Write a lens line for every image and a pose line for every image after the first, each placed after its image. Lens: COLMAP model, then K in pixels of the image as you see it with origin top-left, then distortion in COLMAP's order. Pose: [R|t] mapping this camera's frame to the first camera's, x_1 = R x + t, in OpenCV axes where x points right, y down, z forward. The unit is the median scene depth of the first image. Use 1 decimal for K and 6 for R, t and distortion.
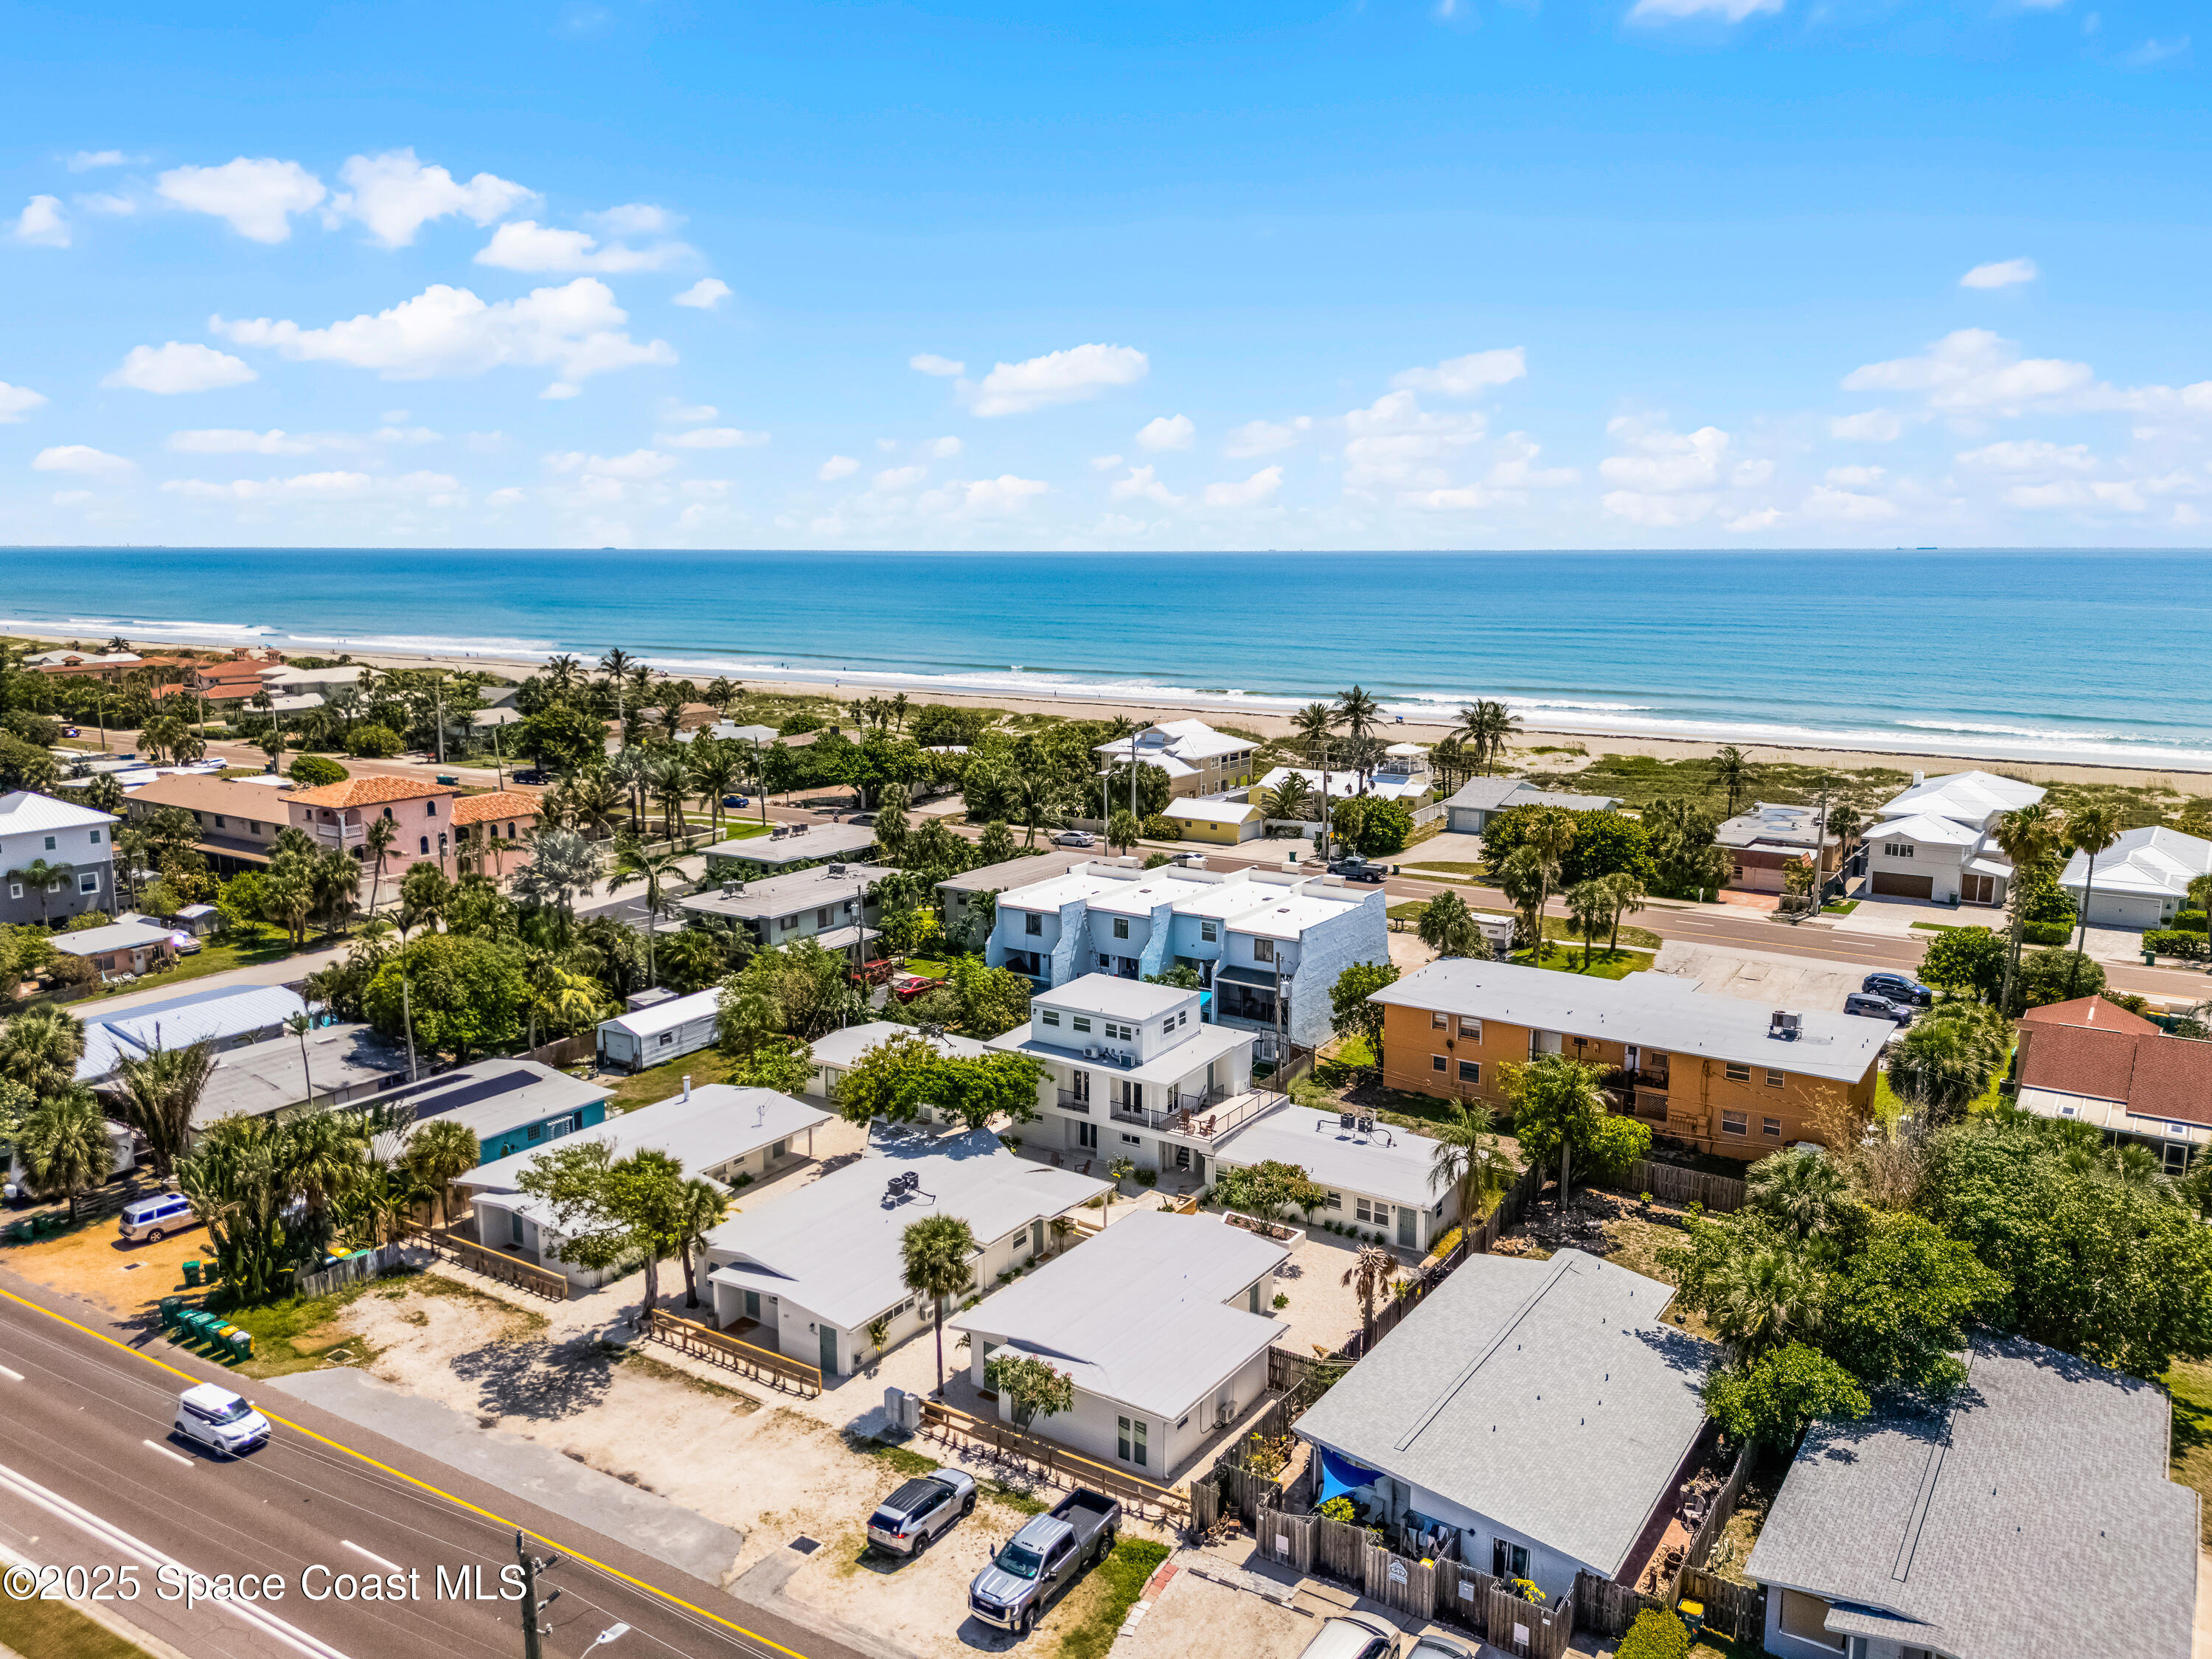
lens RADIAL K [[1671.1, 0, 1101.9], [0, 1671.1, 830.2], [0, 0, 1]] dist [0.041115, -0.010107]
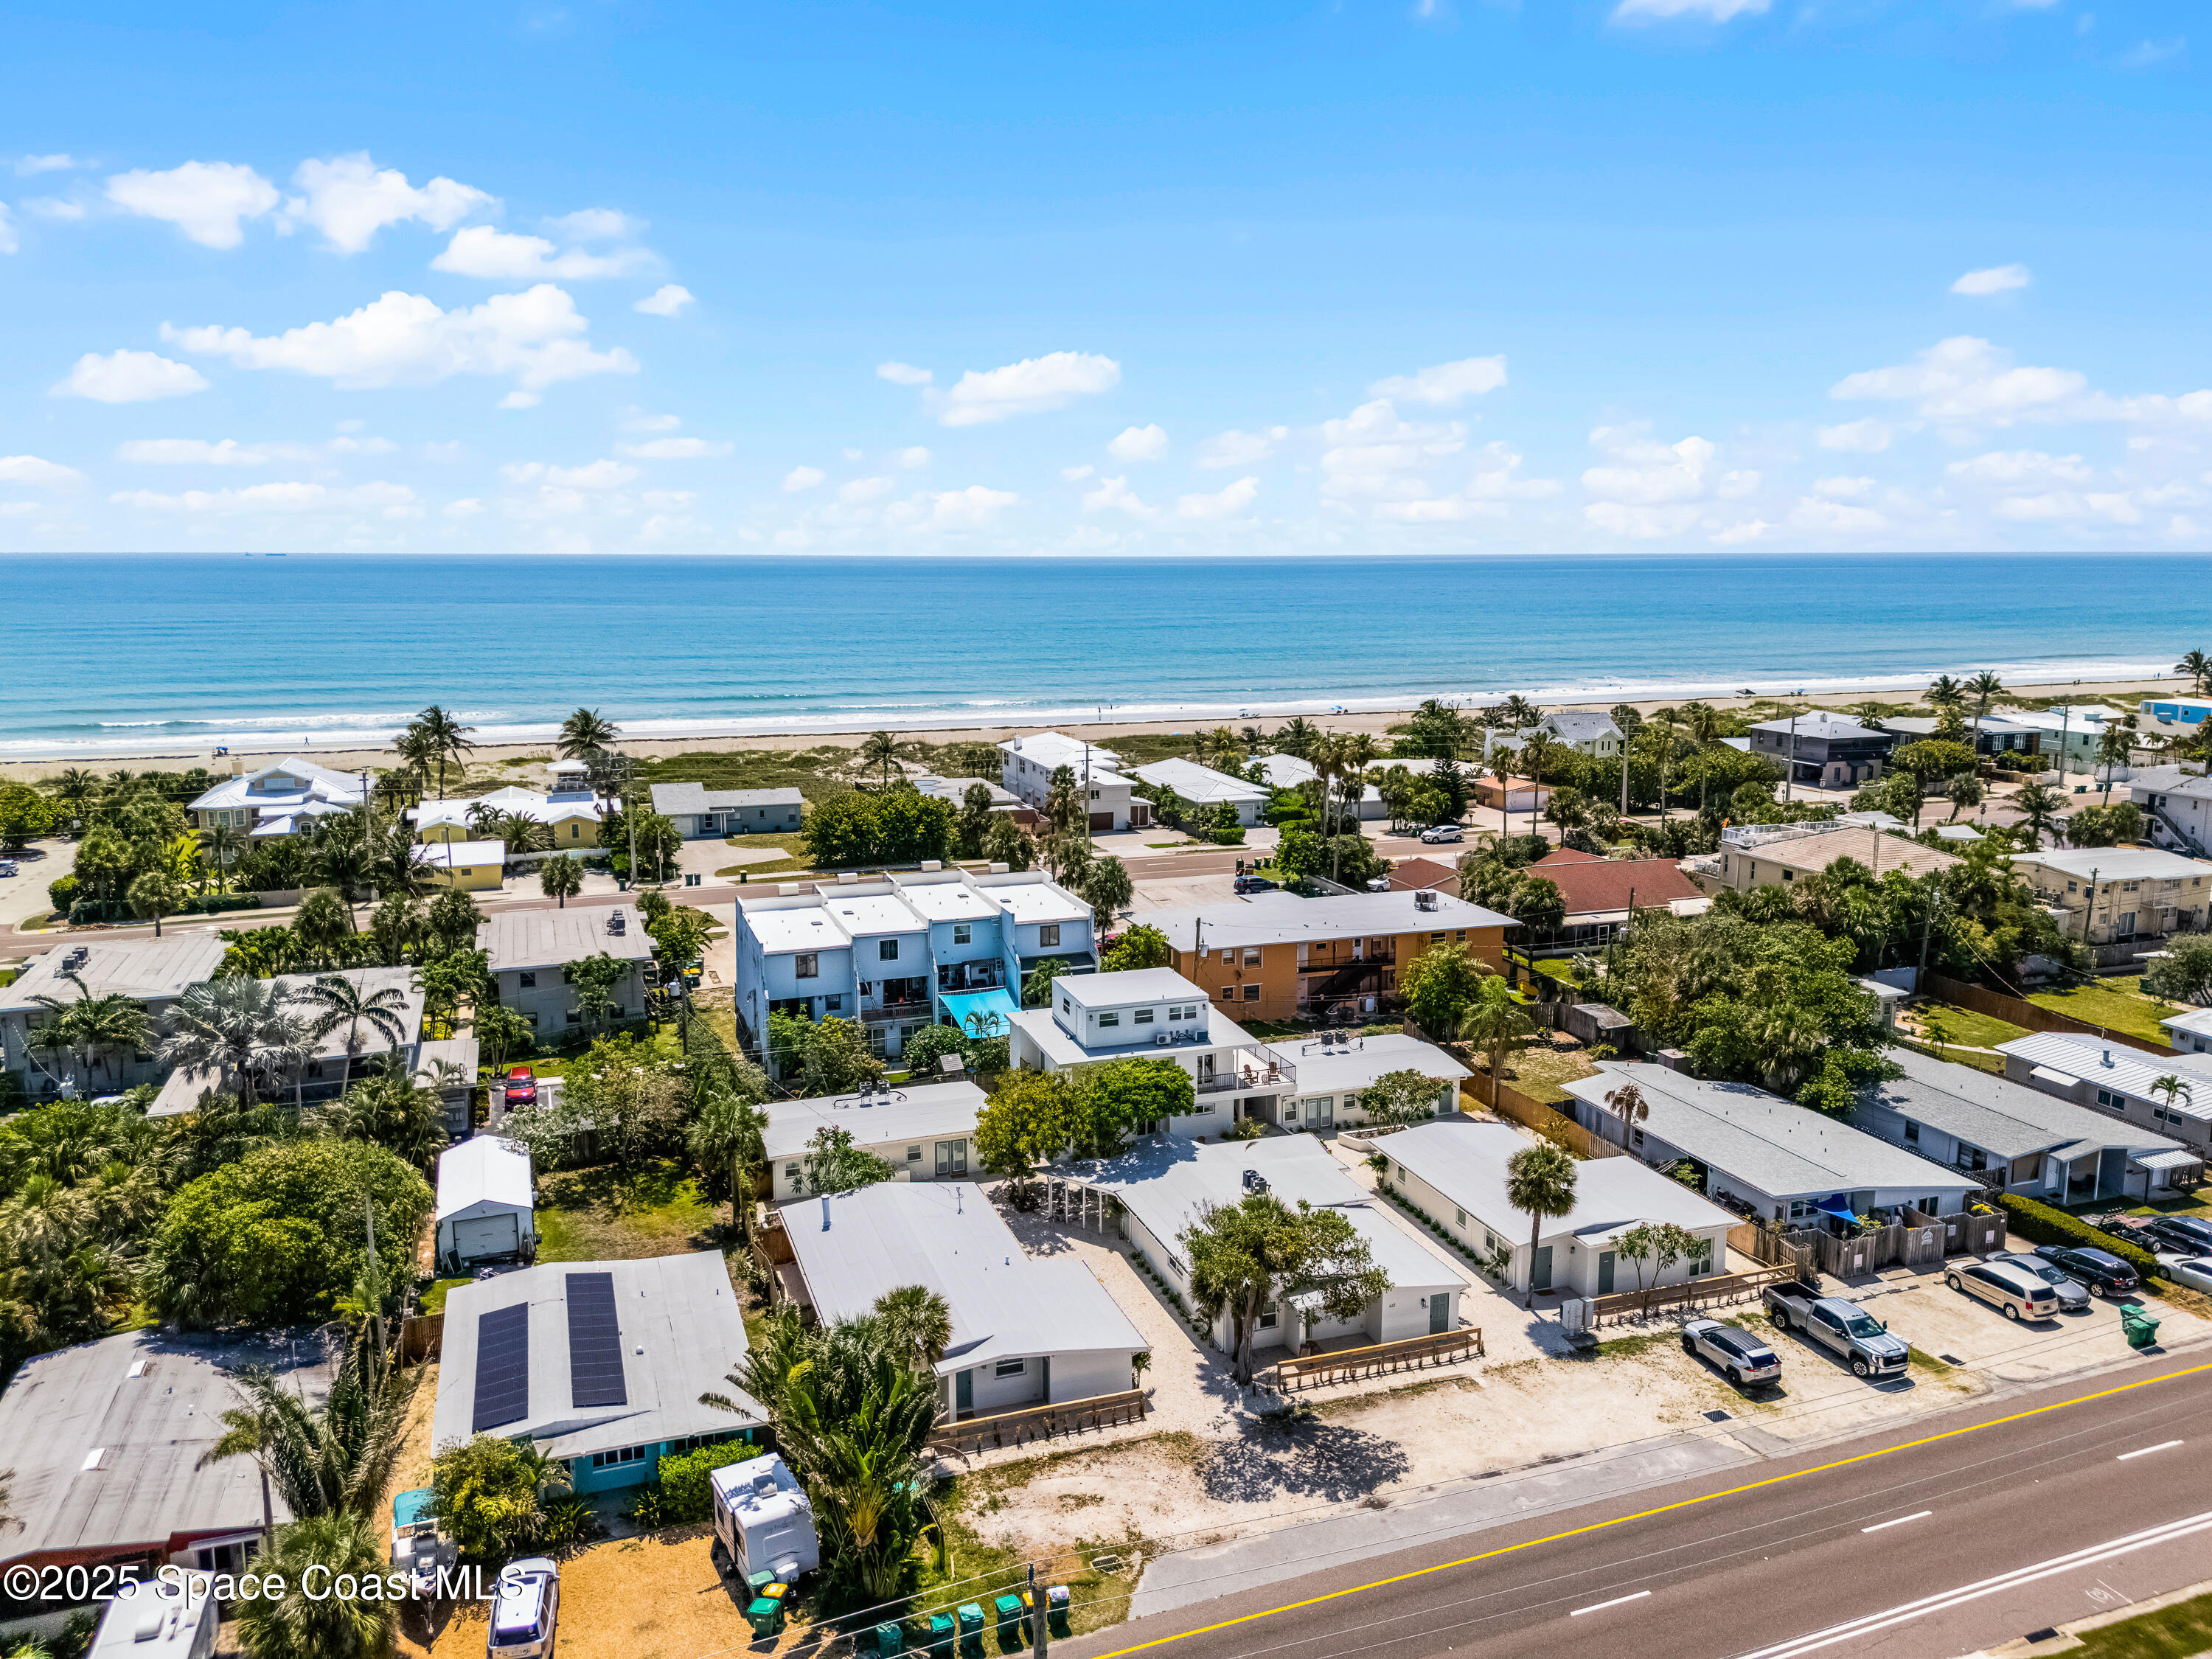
lens RADIAL K [[1671.1, 0, 1088.0], [0, 1671.1, 826.0], [0, 0, 1]] dist [0.041115, -0.010107]
pose [[0.586109, -0.135881, 0.798757, -0.952803], [0.139201, 0.988066, 0.065944, -0.082764], [-0.798185, 0.072538, 0.598029, 0.455634]]
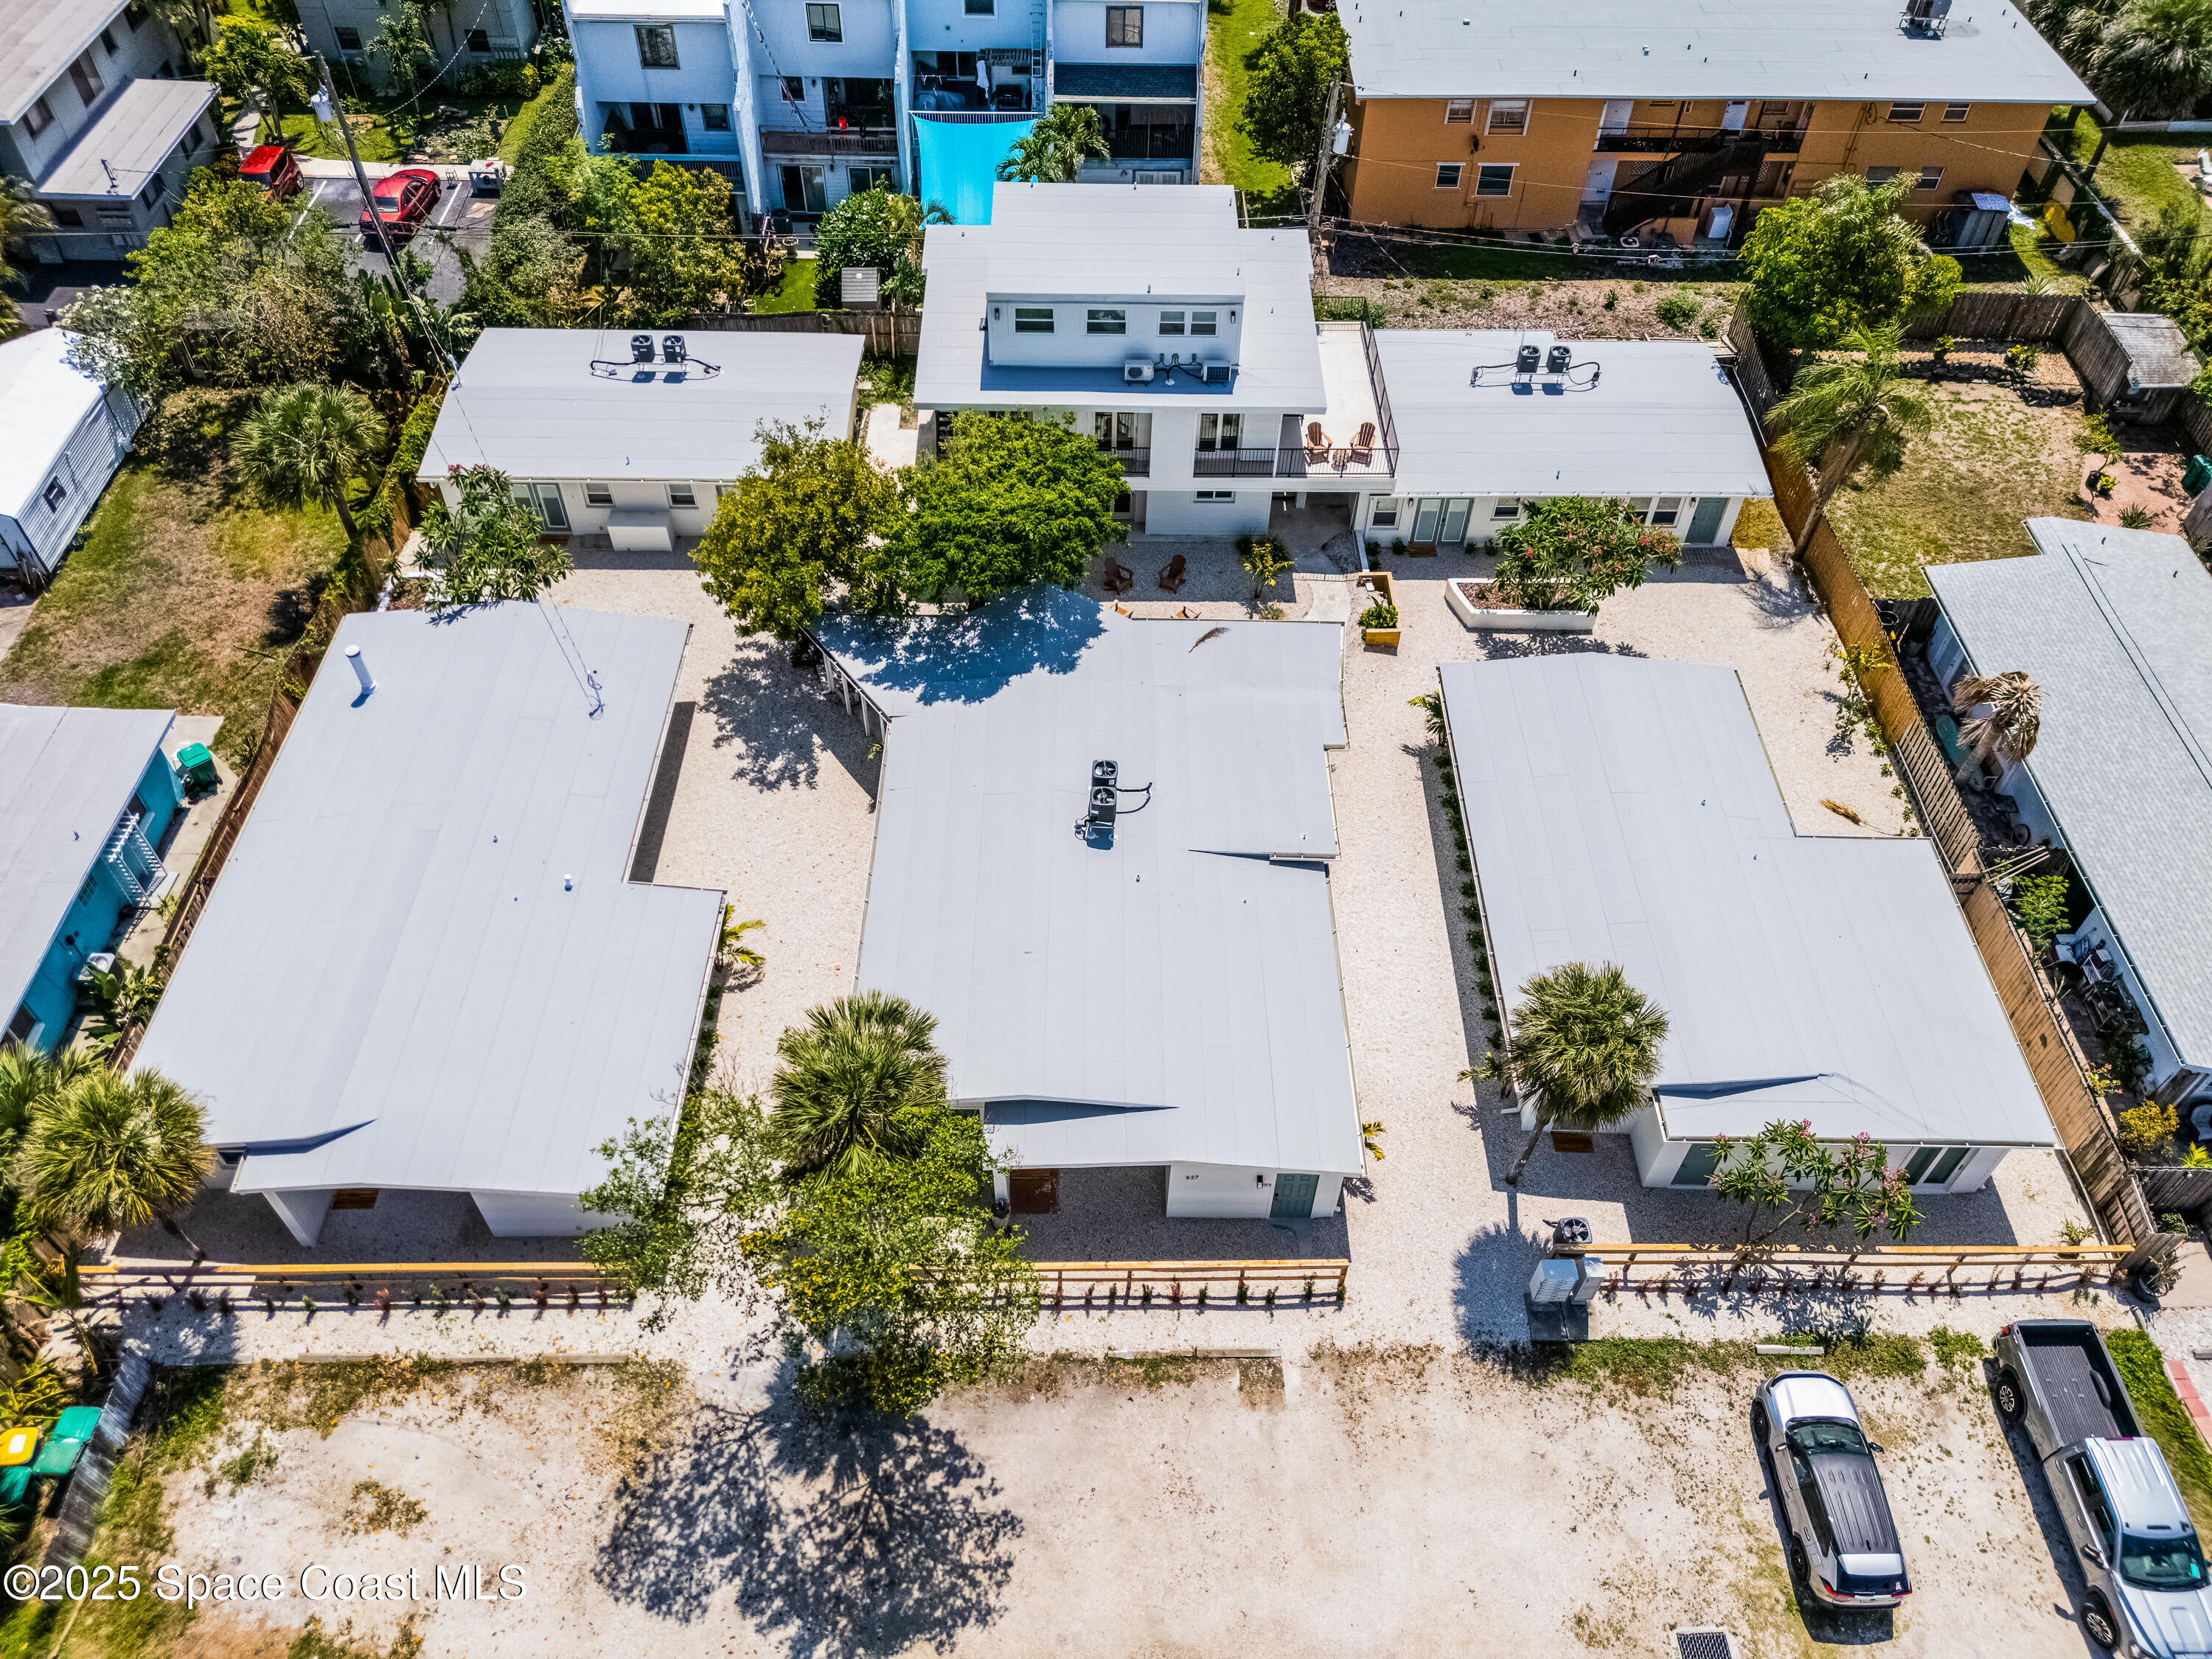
lens RADIAL K [[1671.1, 0, 1105.3], [0, 1671.1, 818.6], [0, 0, 1]] dist [0.041115, -0.010107]
pose [[0.822324, -0.413917, 0.390456, -0.326758], [0.081898, 0.765141, 0.638633, -0.119652], [-0.563095, -0.493185, 0.663093, 0.640566]]
